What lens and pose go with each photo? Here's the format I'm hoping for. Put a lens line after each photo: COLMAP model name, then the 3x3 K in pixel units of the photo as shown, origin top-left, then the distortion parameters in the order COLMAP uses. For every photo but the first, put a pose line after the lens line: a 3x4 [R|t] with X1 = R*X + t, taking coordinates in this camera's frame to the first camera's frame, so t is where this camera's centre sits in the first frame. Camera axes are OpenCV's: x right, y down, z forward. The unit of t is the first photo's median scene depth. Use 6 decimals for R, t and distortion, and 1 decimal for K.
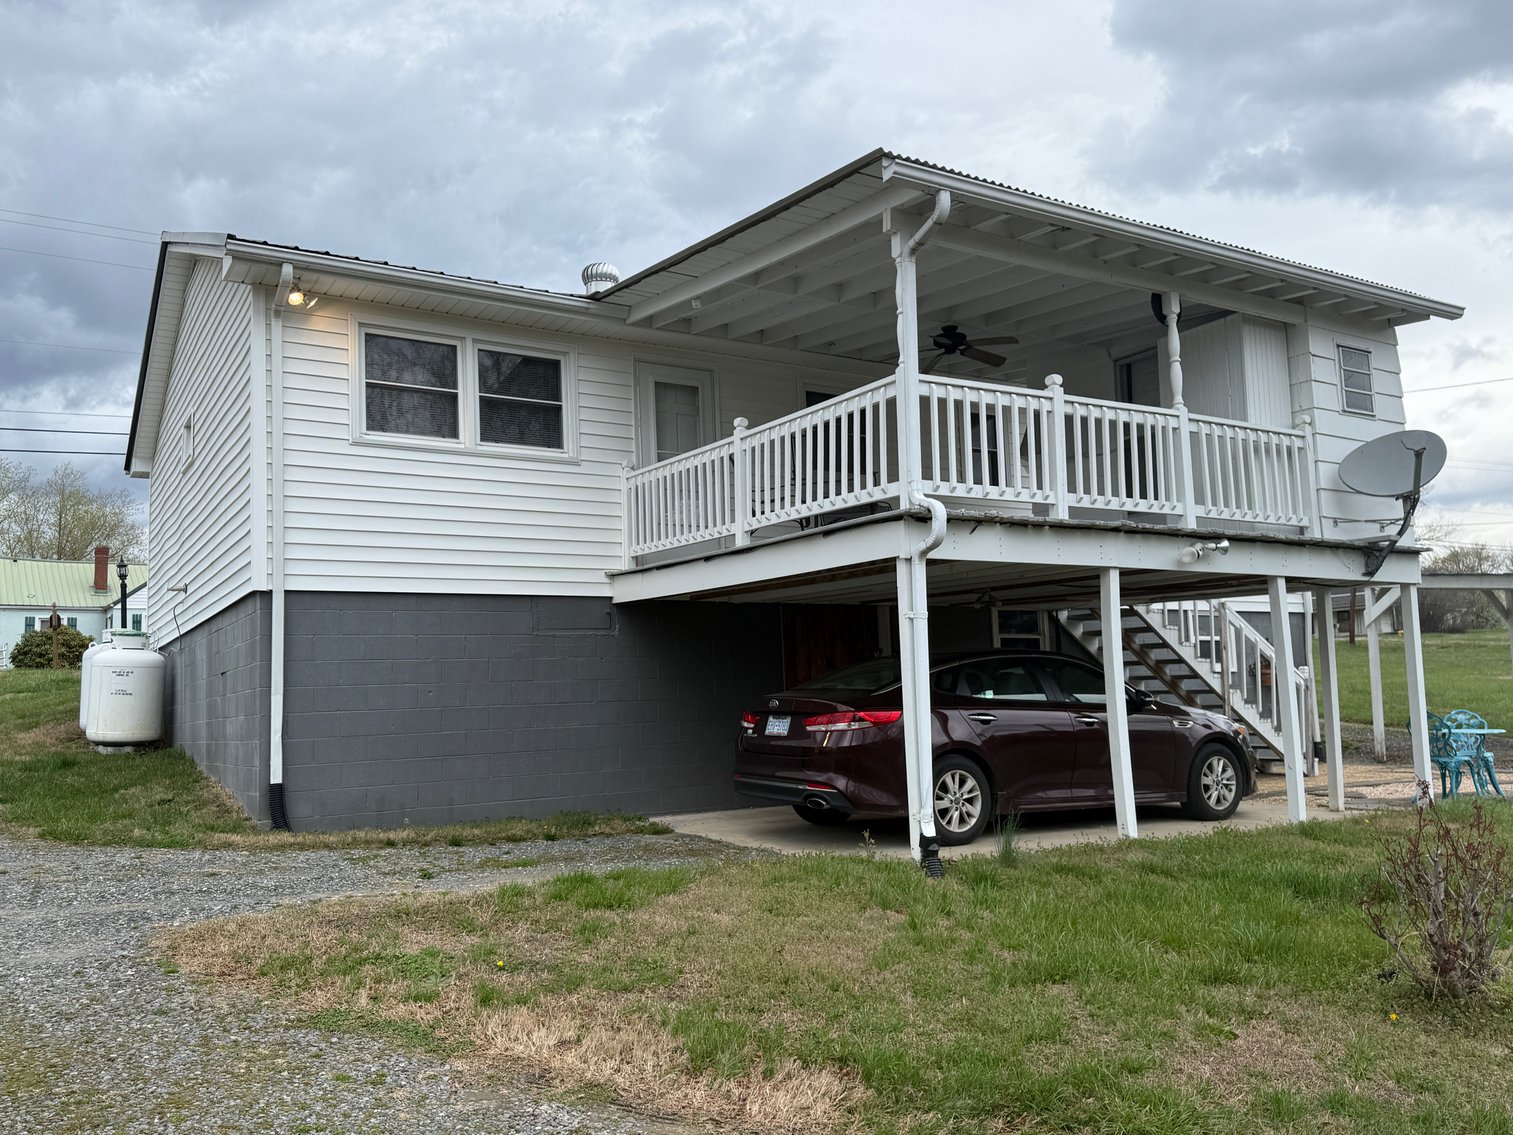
lens RADIAL K [[1231.2, 0, 756.5], [0, 1231.2, 567.5], [0, 0, 1]] dist [0.043923, -0.004988]
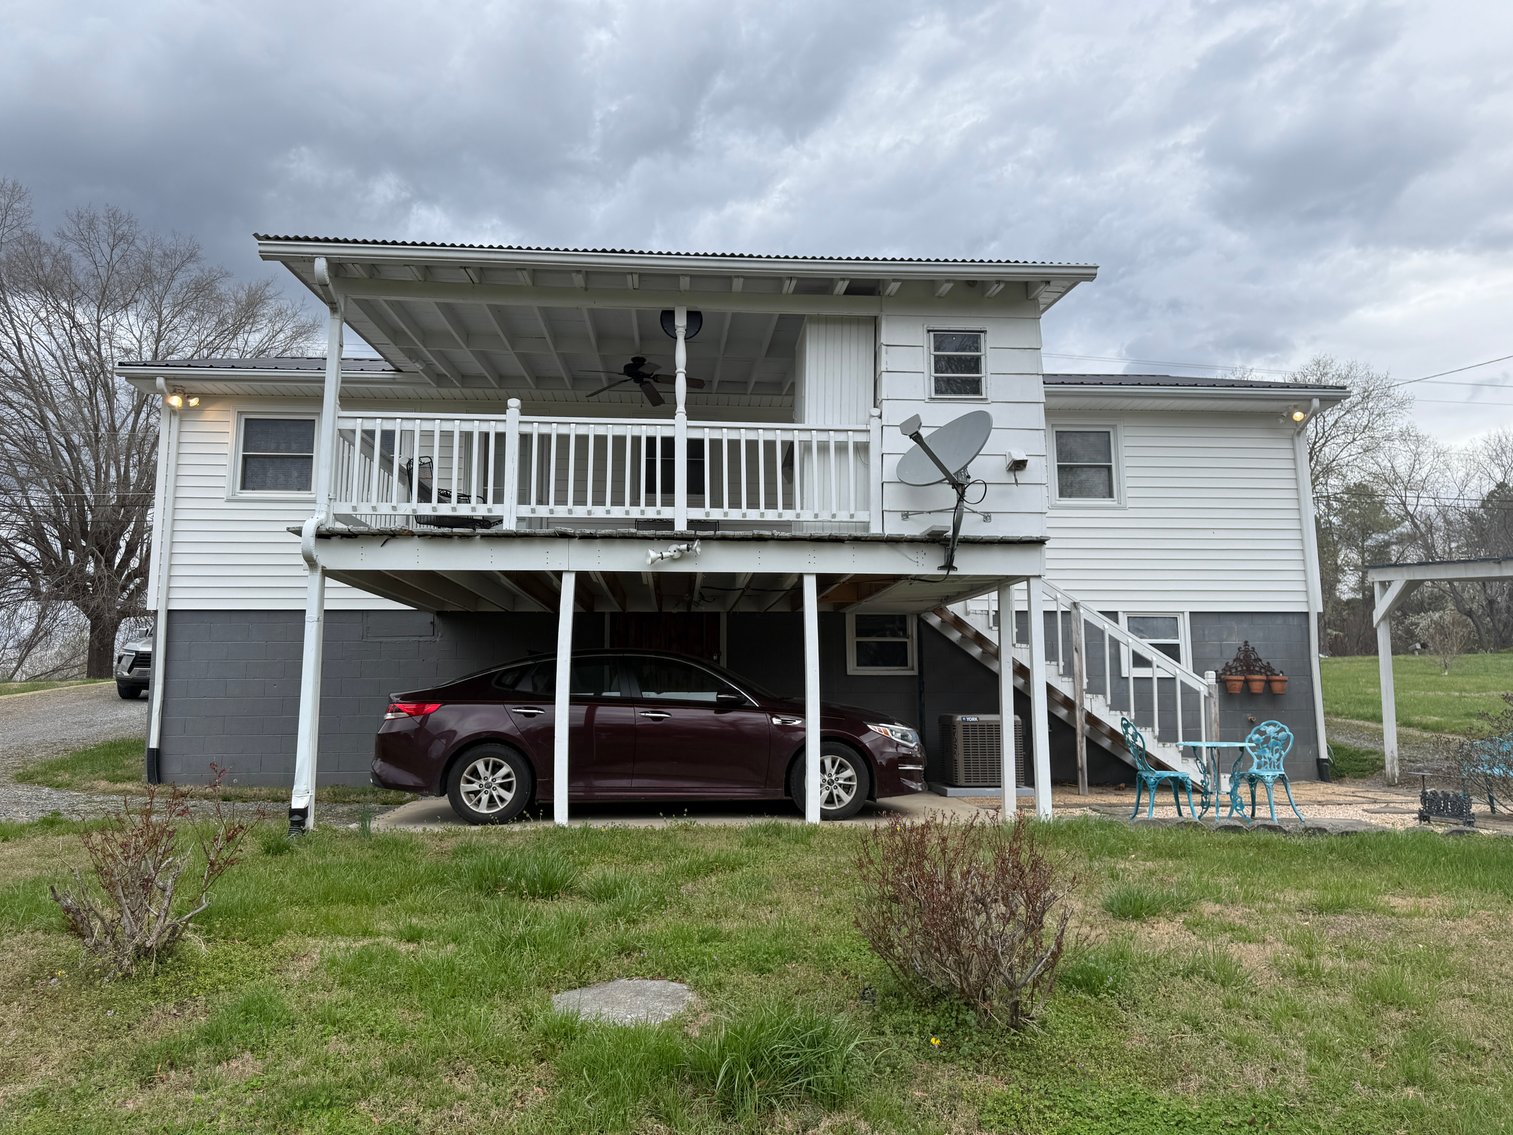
lens RADIAL K [[1041.9, 0, 752.8], [0, 1041.9, 548.0], [0, 0, 1]] dist [0.057337, -0.003670]
pose [[0.890844, -0.045967, -0.451977, 0.749209], [0.028507, 0.998563, -0.045368, 0.022657], [0.453414, 0.027532, 0.890875, 0.235698]]
